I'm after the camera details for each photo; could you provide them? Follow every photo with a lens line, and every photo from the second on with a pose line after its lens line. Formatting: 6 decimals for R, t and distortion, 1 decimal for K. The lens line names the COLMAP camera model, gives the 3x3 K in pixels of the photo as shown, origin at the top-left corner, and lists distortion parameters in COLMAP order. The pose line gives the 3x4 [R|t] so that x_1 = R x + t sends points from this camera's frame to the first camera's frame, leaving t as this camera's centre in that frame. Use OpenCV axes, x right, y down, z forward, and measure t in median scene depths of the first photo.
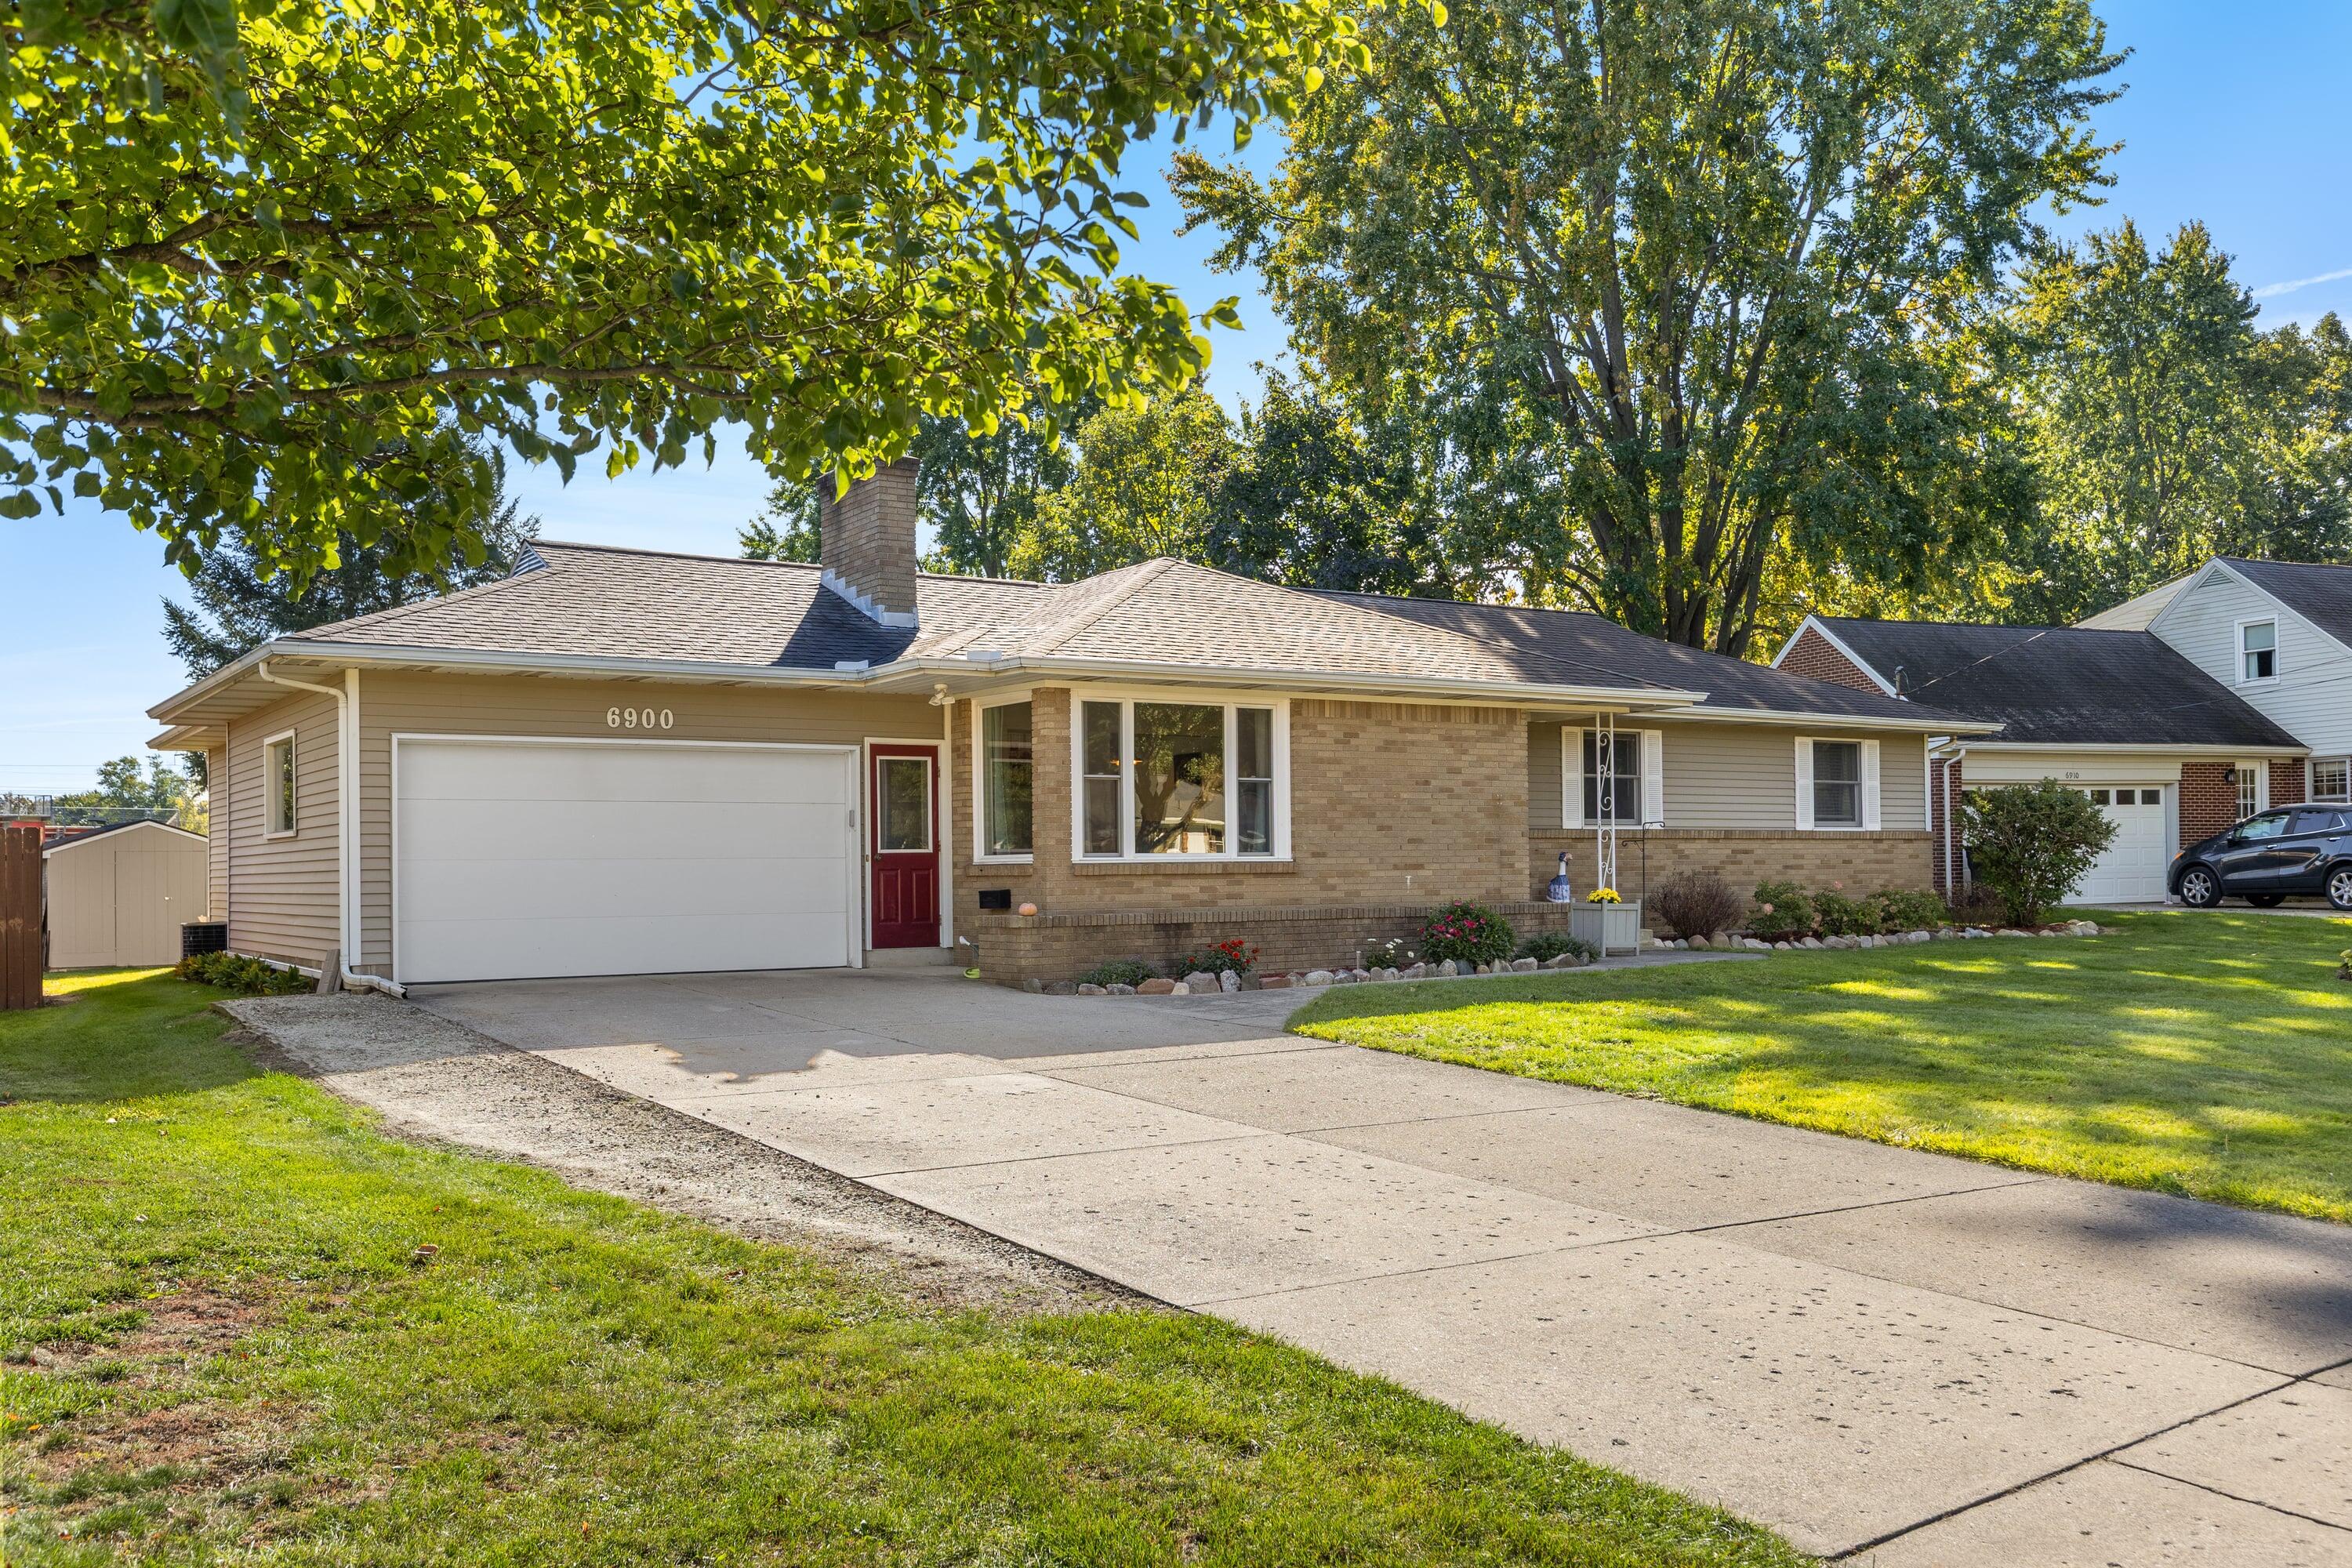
lens RADIAL K [[1987.3, 0, 1178.9], [0, 1987.3, 785.4], [0, 0, 1]] dist [-0.011576, -0.002695]
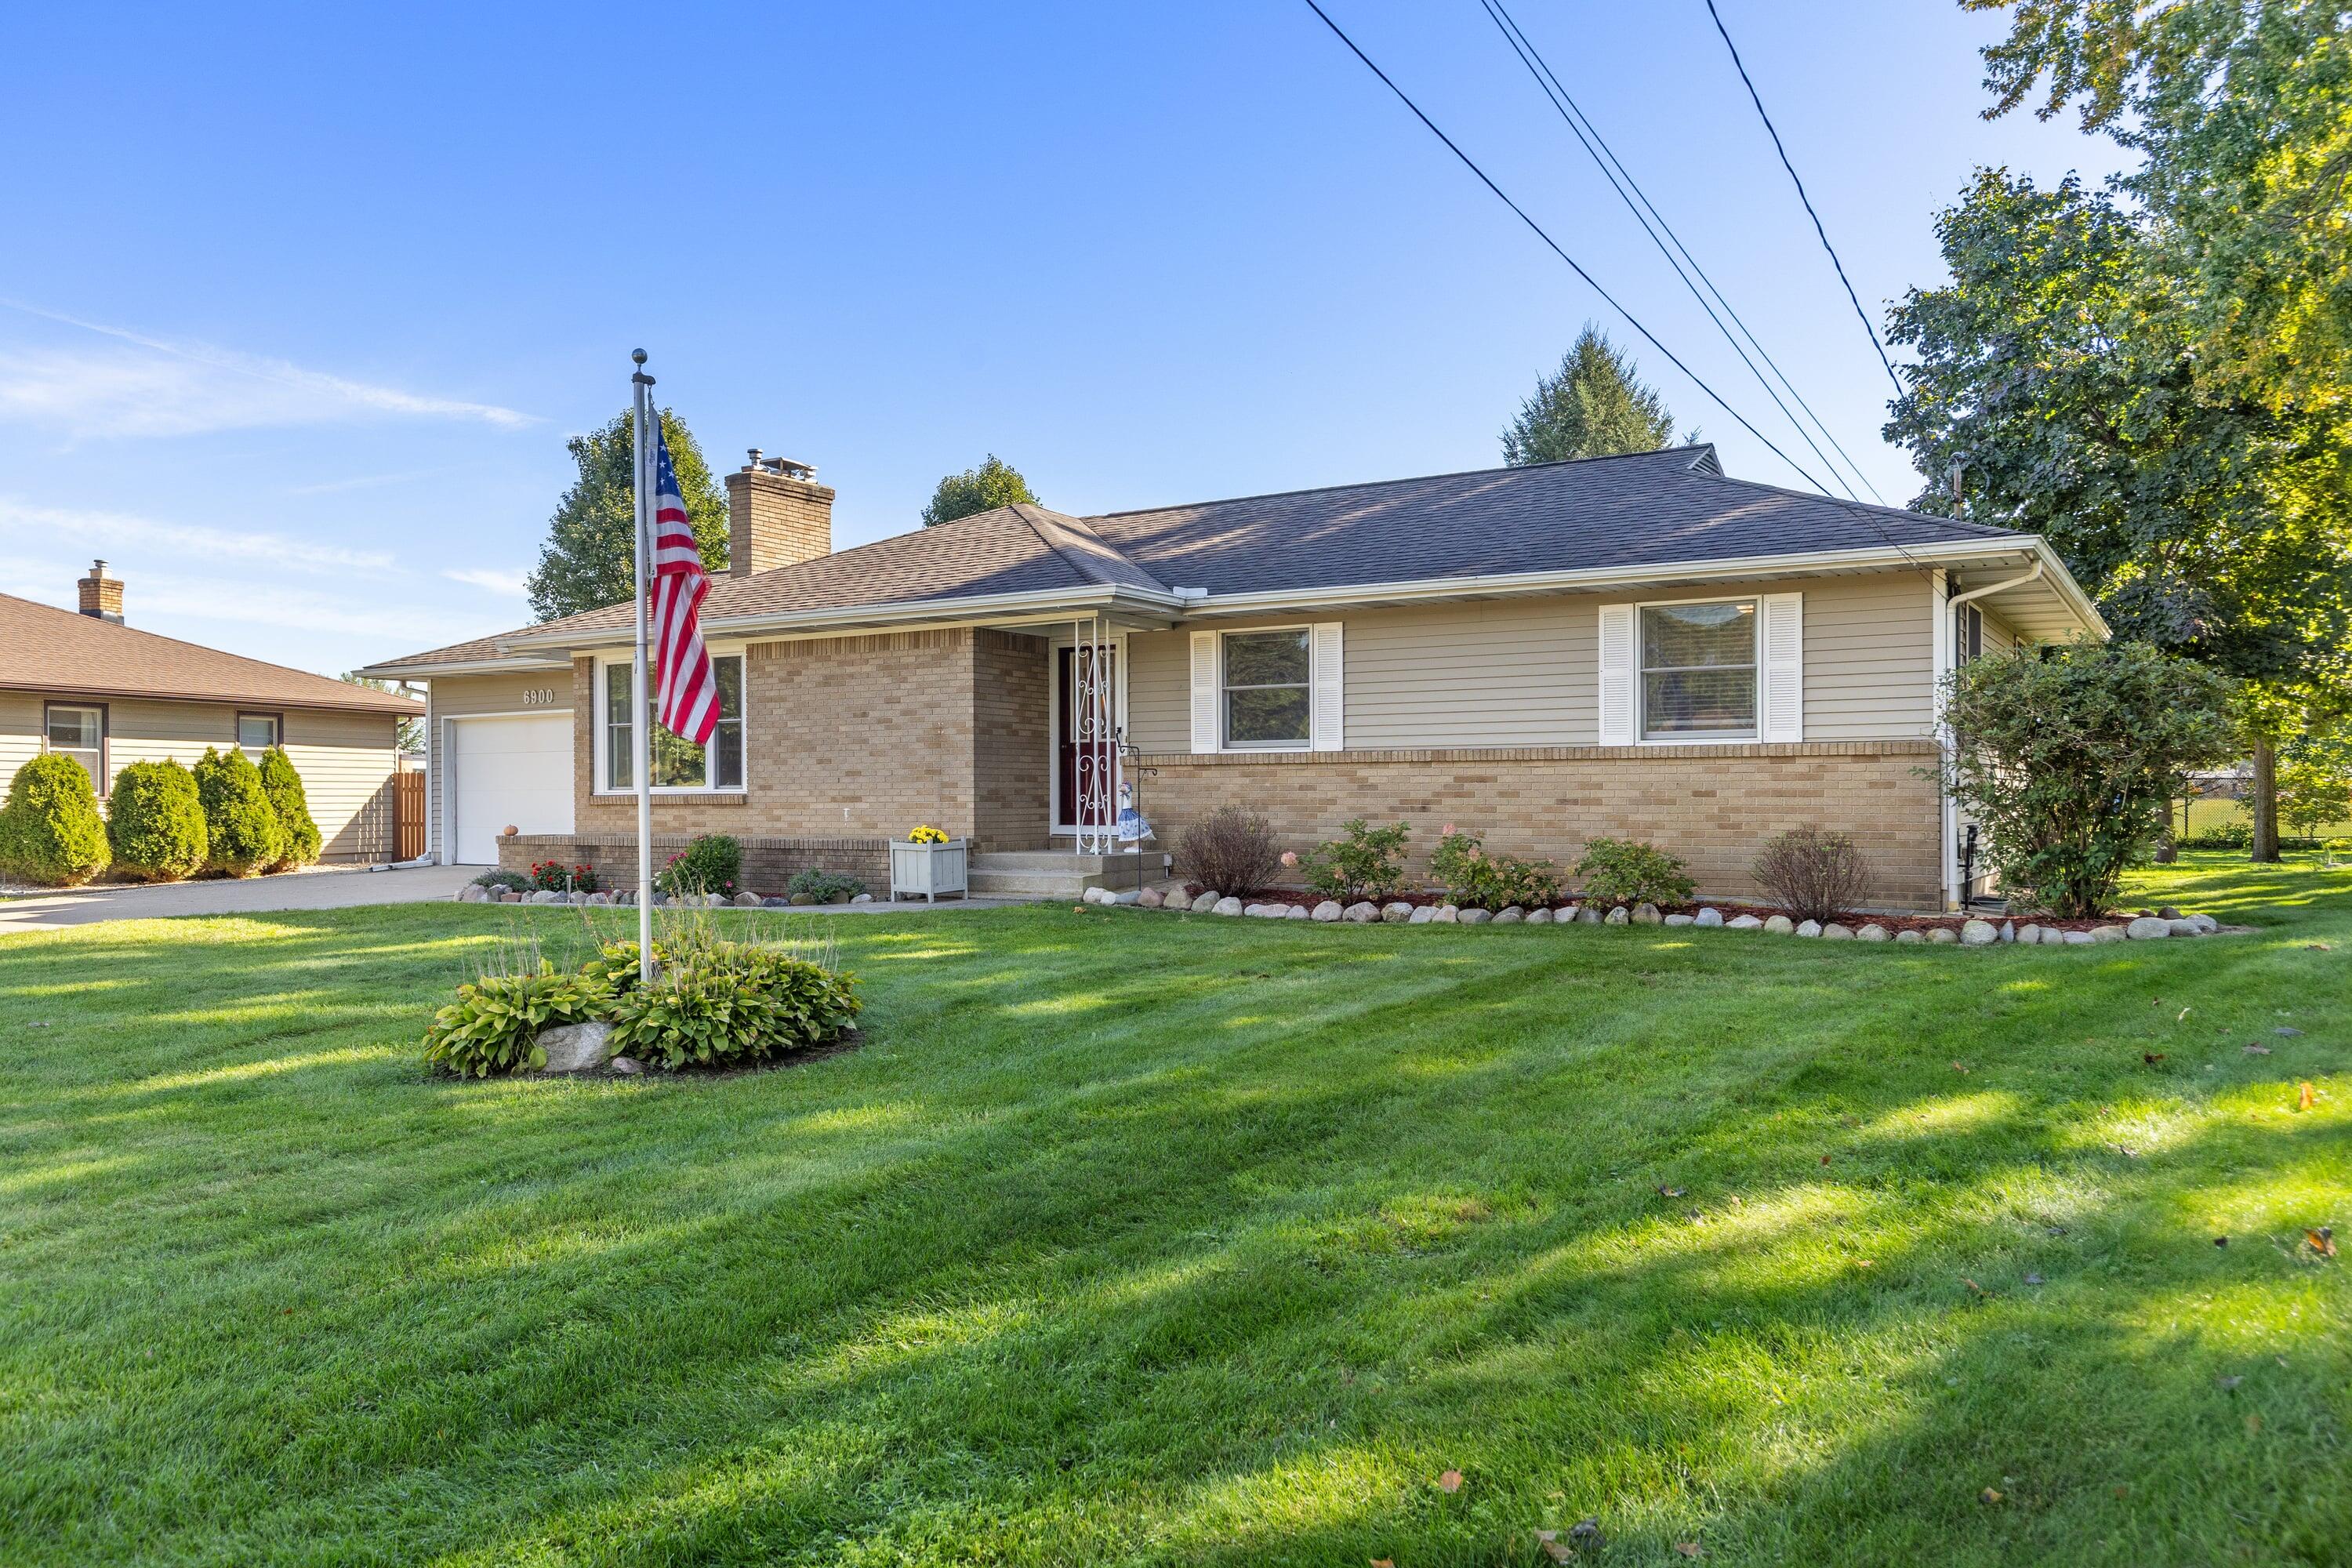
lens RADIAL K [[1669.2, 0, 1175.6], [0, 1669.2, 794.5], [0, 0, 1]] dist [-0.013464, -0.001443]
pose [[0.413474, 0.007493, -0.910485, 0.993331], [0.038987, 0.998903, 0.025926, 0.024265], [0.909681, -0.046217, 0.412728, 0.834099]]
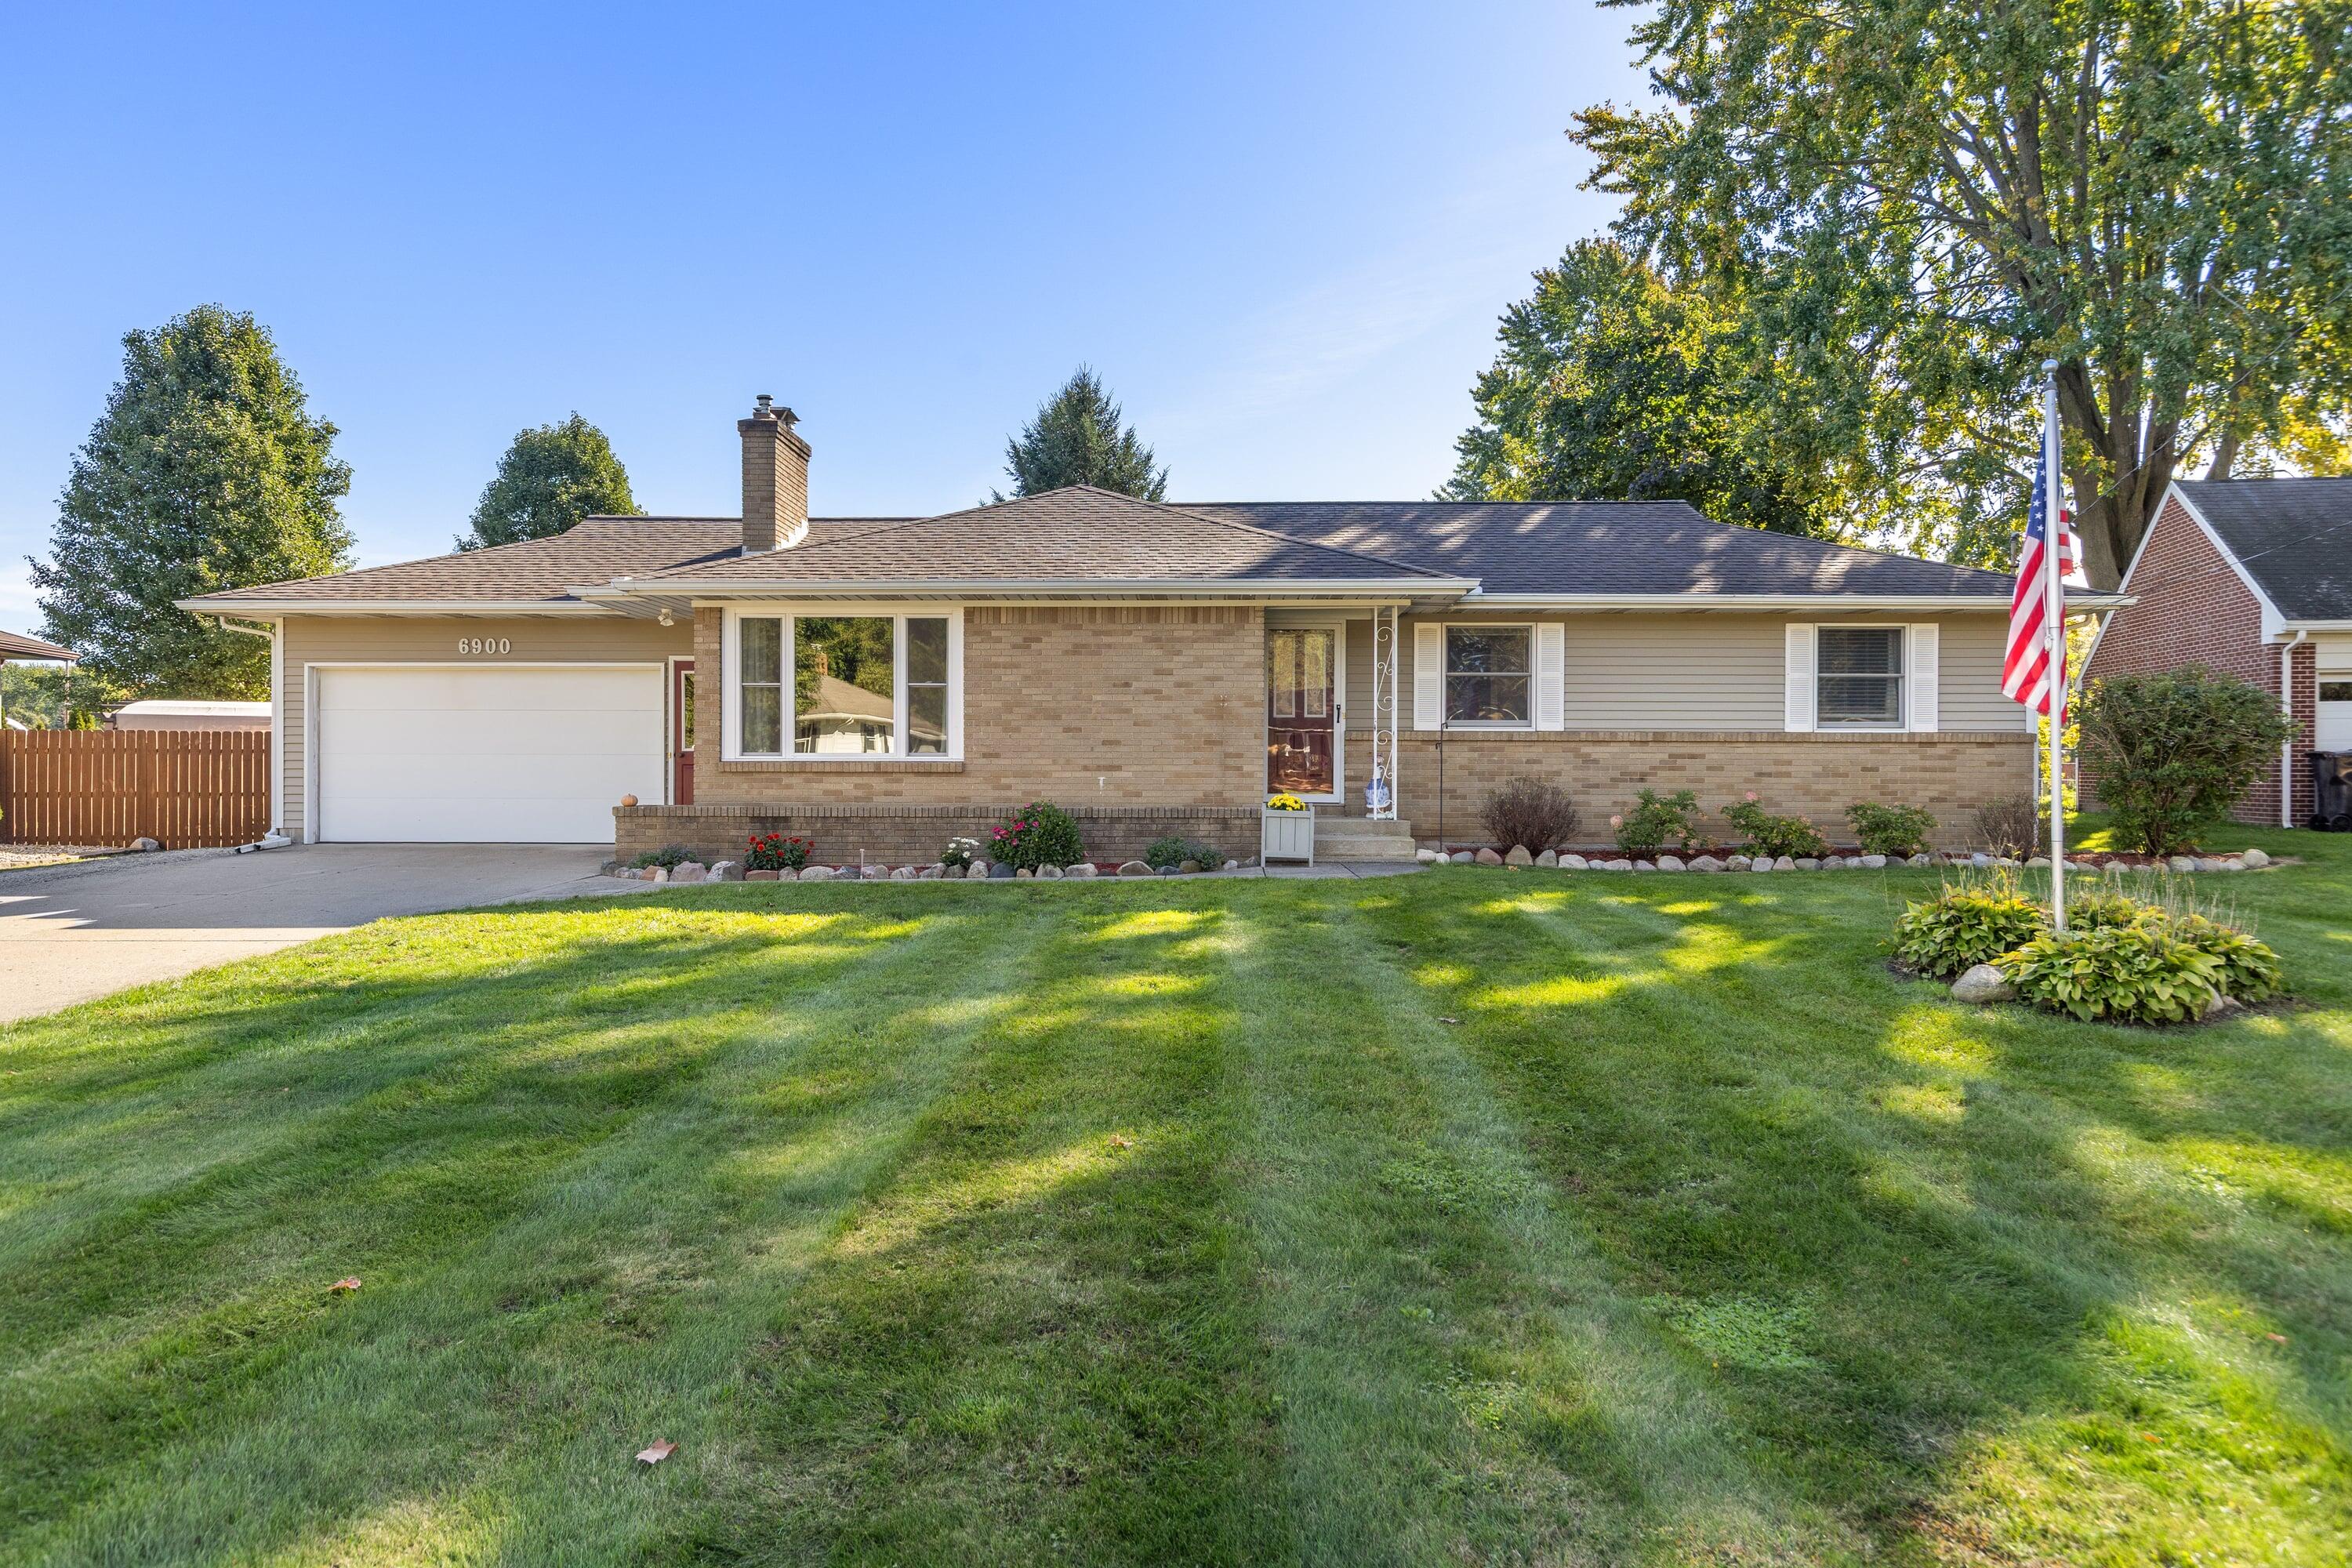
lens RADIAL K [[1449.4, 0, 1170.8], [0, 1449.4, 780.0], [0, 0, 1]] dist [0.000290, 0.001990]
pose [[0.818933, 0.019281, -0.573566, 0.592853], [0.012224, 0.998623, 0.051023, 0.010318], [0.573760, -0.048796, 0.817569, 0.429666]]
